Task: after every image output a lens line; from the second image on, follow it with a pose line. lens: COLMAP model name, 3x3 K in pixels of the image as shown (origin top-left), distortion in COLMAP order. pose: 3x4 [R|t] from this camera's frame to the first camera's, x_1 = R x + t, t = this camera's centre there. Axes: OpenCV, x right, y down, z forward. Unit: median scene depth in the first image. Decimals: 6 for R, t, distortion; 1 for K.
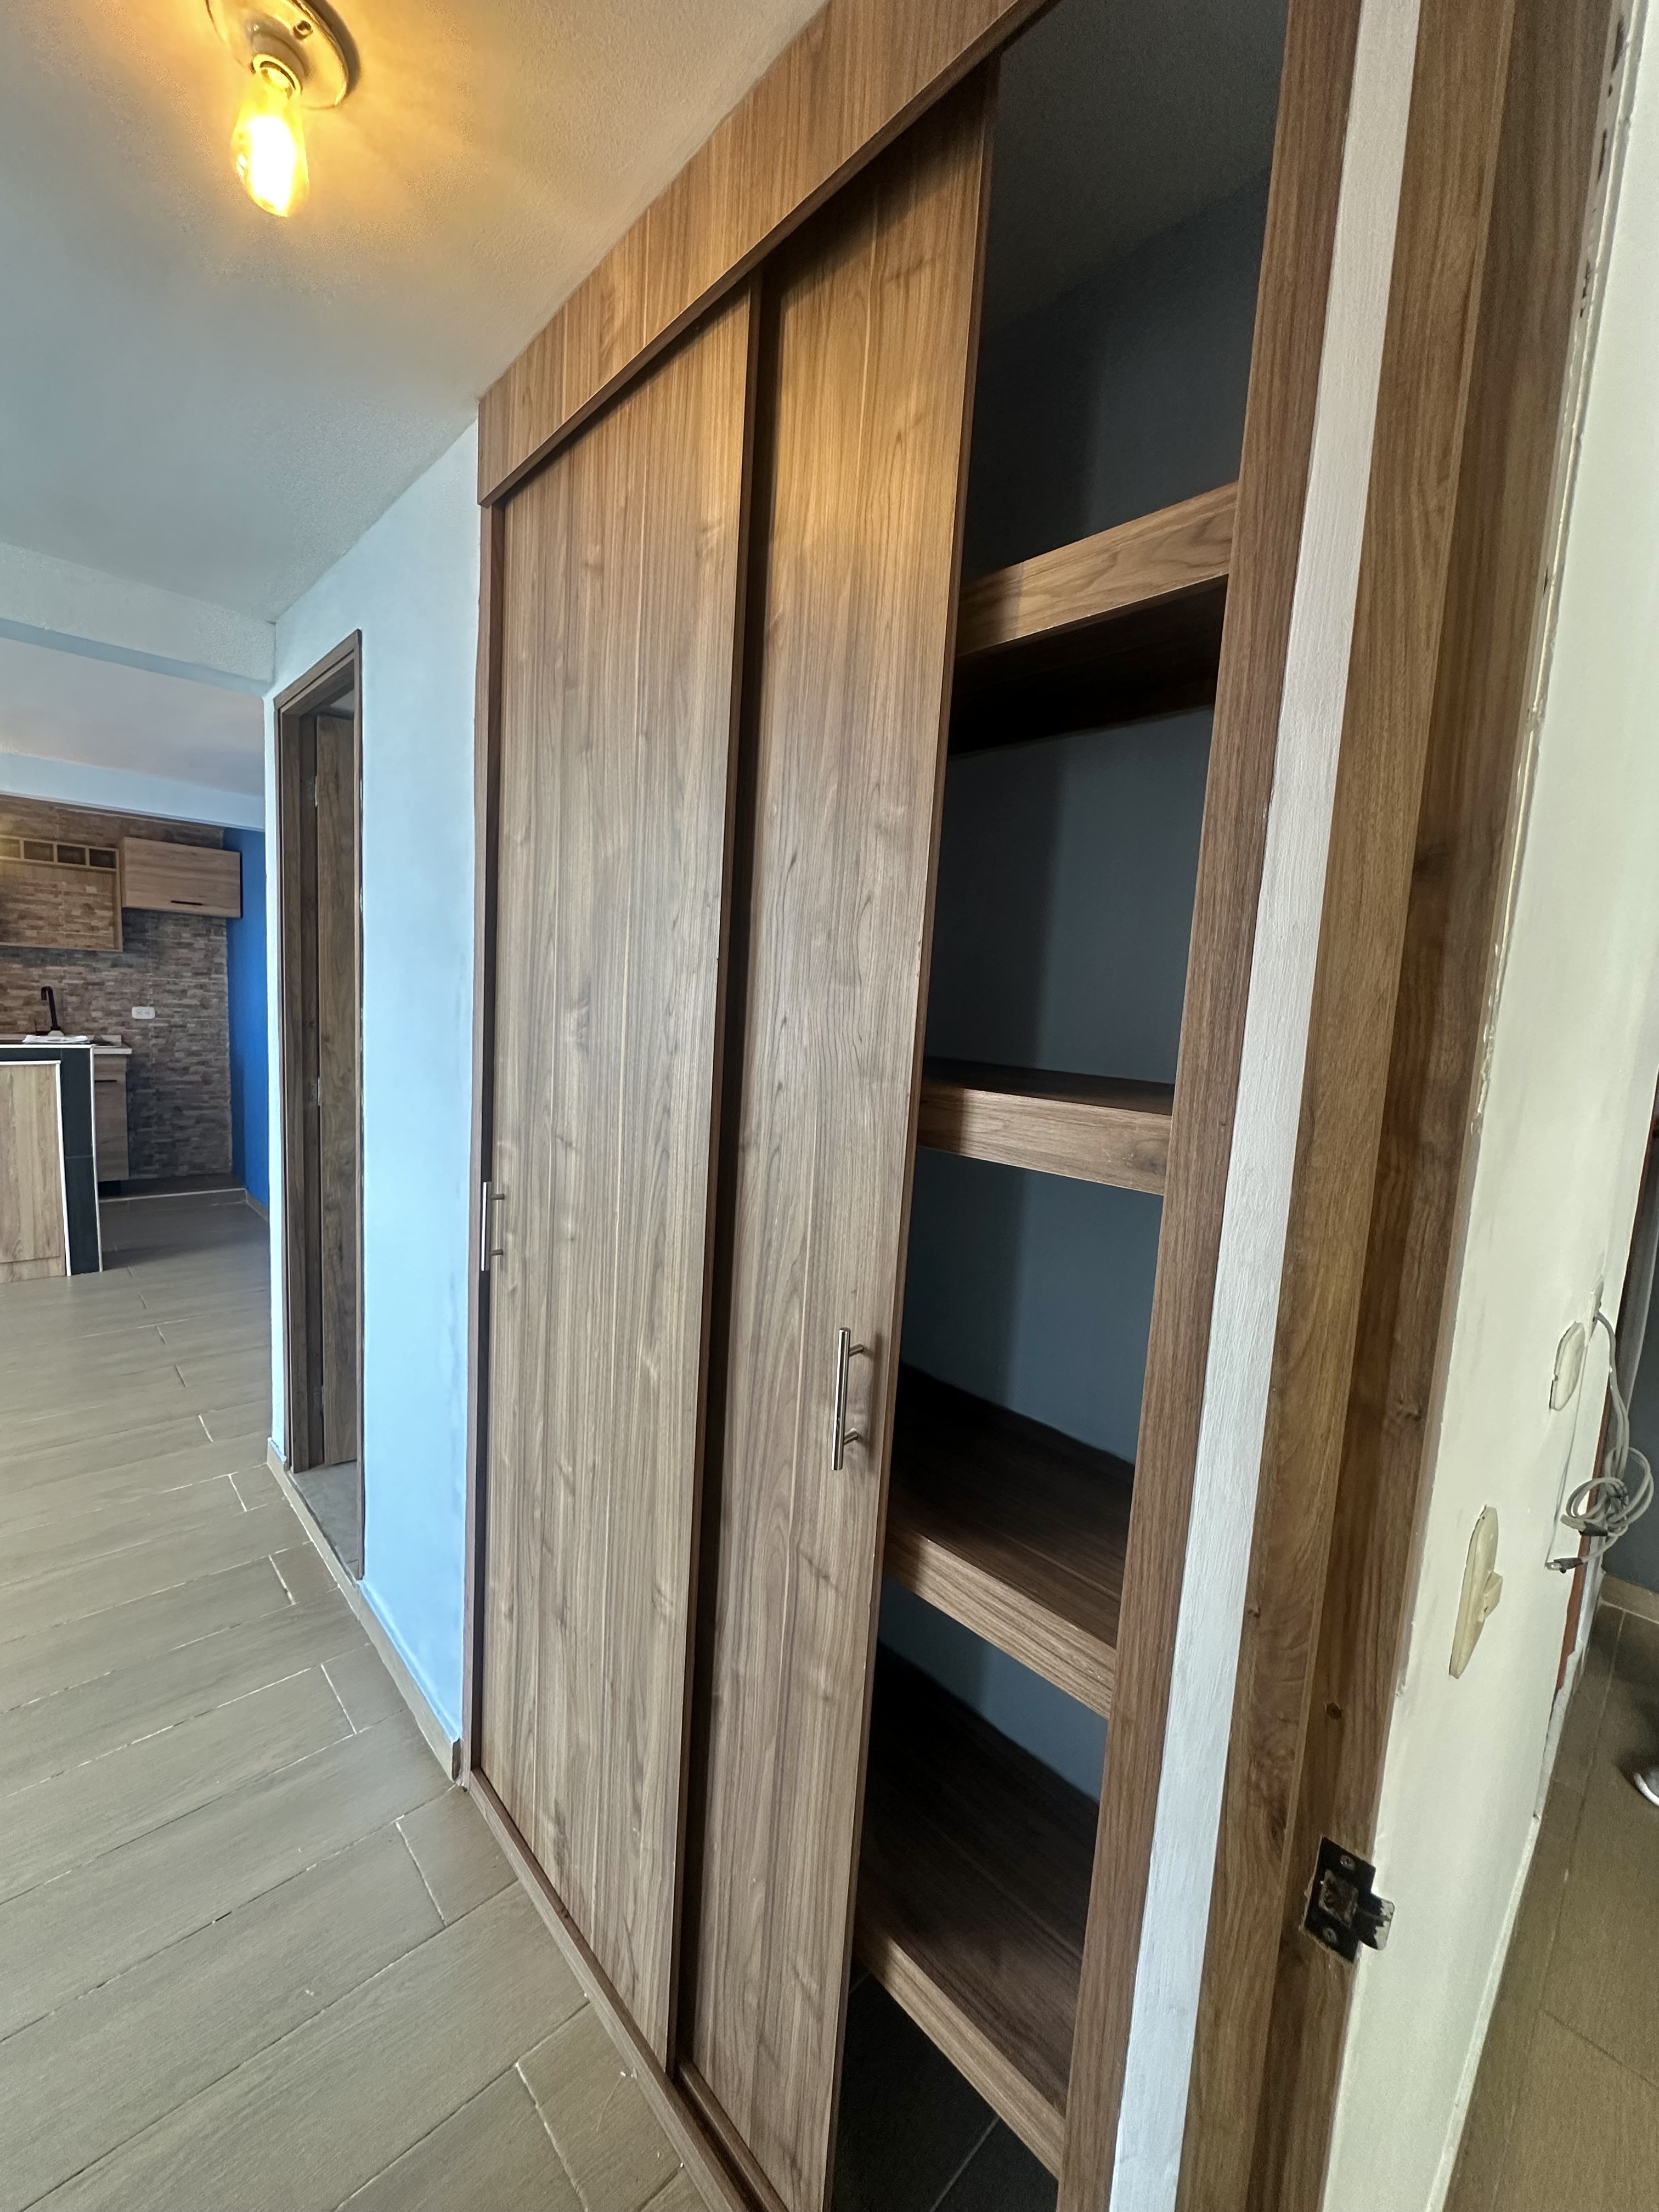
lens RADIAL K [[882.5, 0, 827.9], [0, 882.5, 1103.7], [0, 0, 1]] dist [-0.004510, 0.000559]
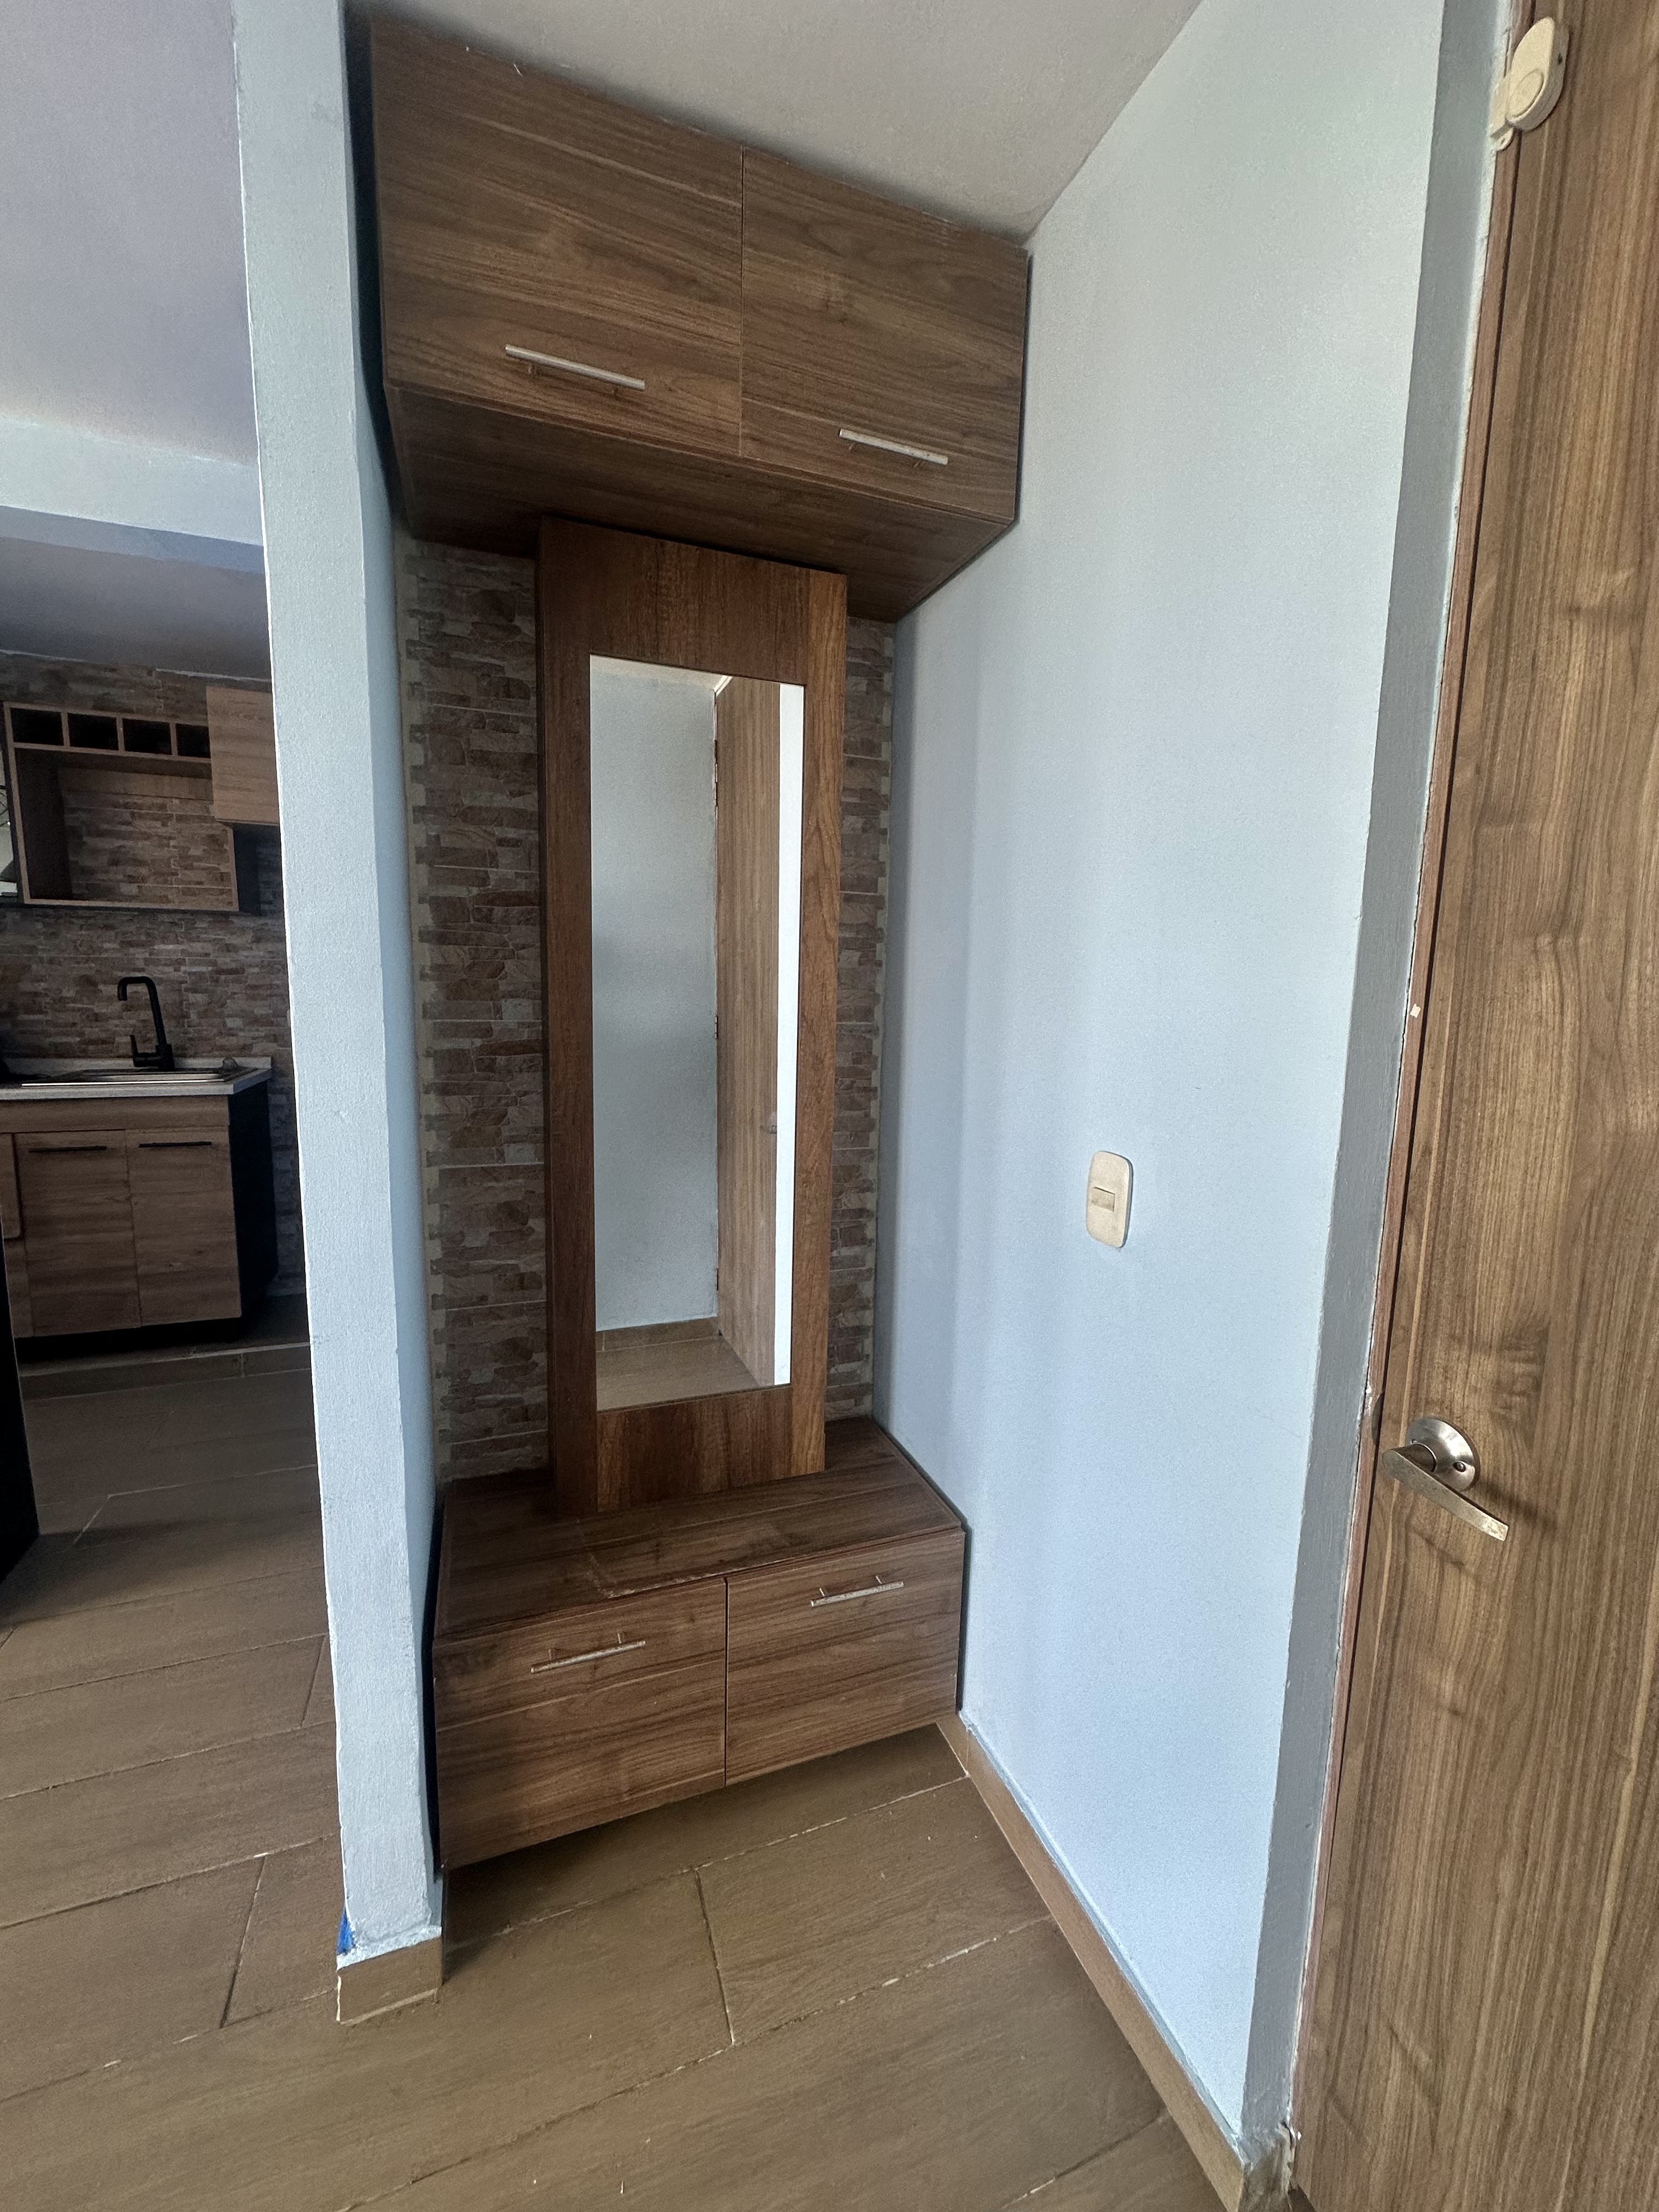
lens RADIAL K [[882.5, 0, 827.9], [0, 882.5, 1103.7], [0, 0, 1]] dist [-0.004510, 0.000559]
pose [[0.915804, 0.013699, -0.401392, -0.232857], [-0.013133, 0.999905, 0.004161, -0.057342], [0.401411, 0.001461, 0.915897, 0.647143]]
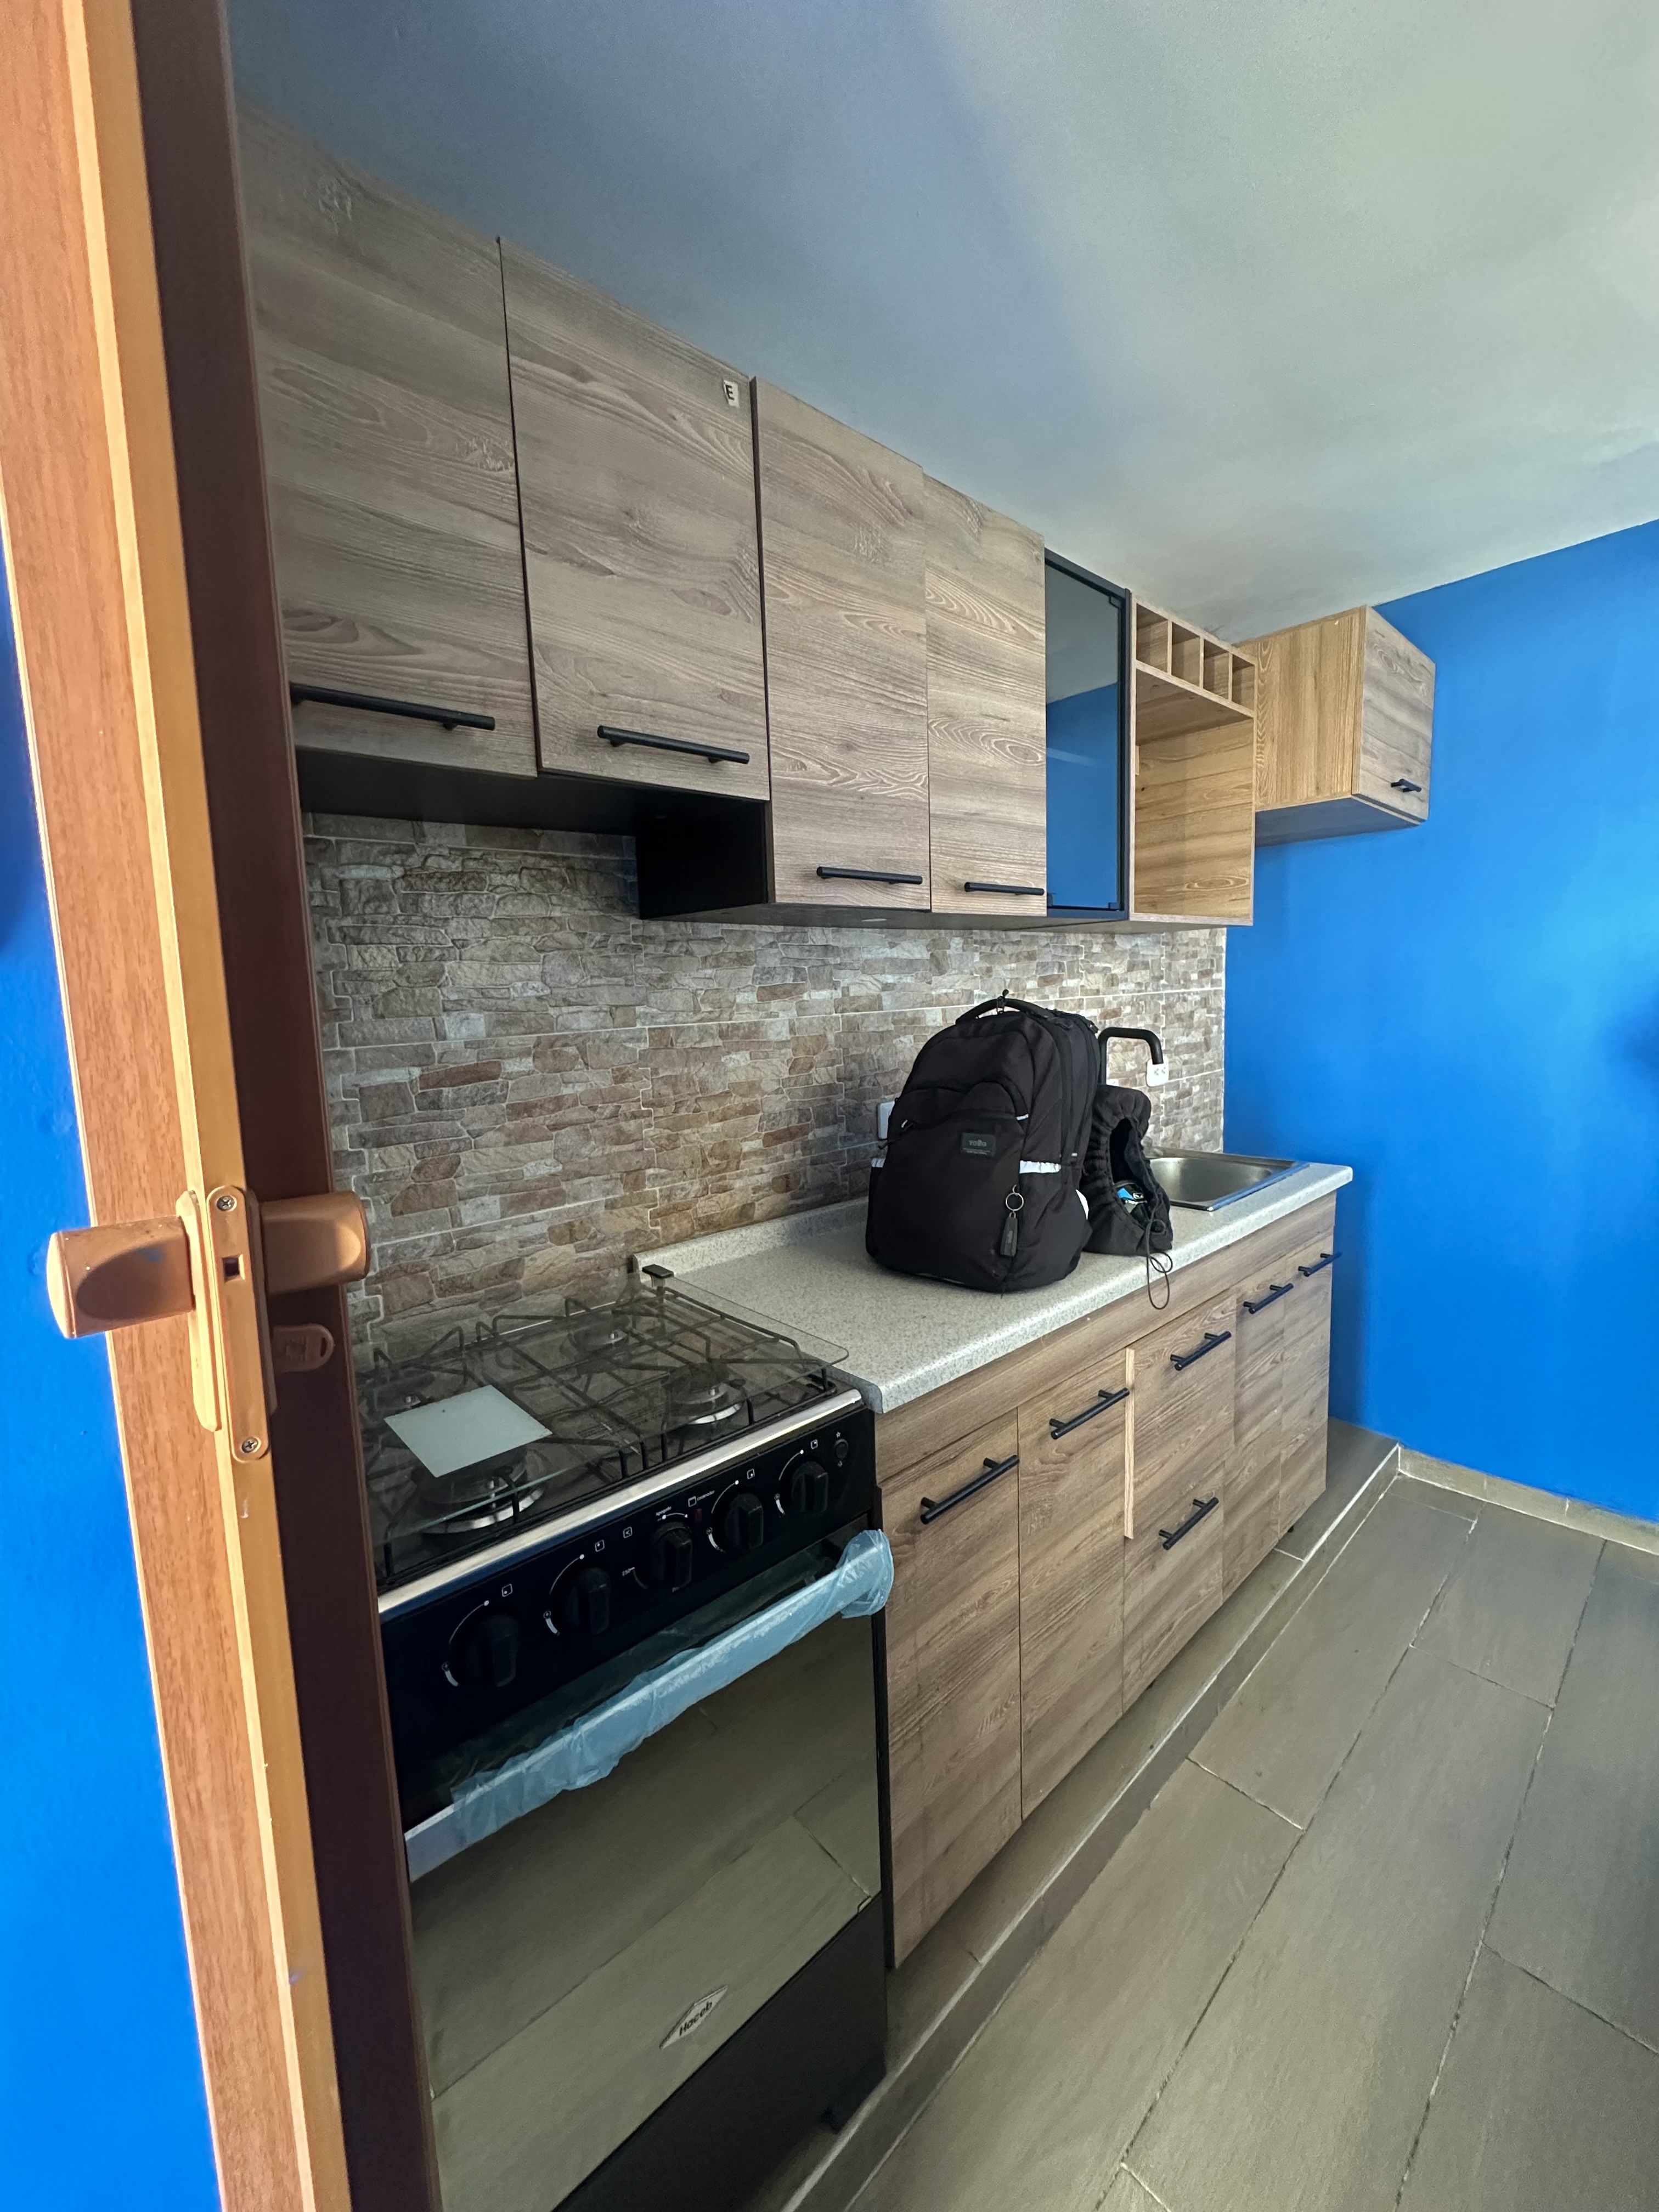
lens RADIAL K [[877.5, 0, 829.5], [0, 877.5, 1106.0], [0, 0, 1]] dist [-0.010159, 0.000134]
pose [[0.993976, -0.102980, -0.037517, -1.002899], [0.103035, 0.994678, -0.000478, -0.111174], [0.037367, -0.003390, 0.999296, 0.603932]]
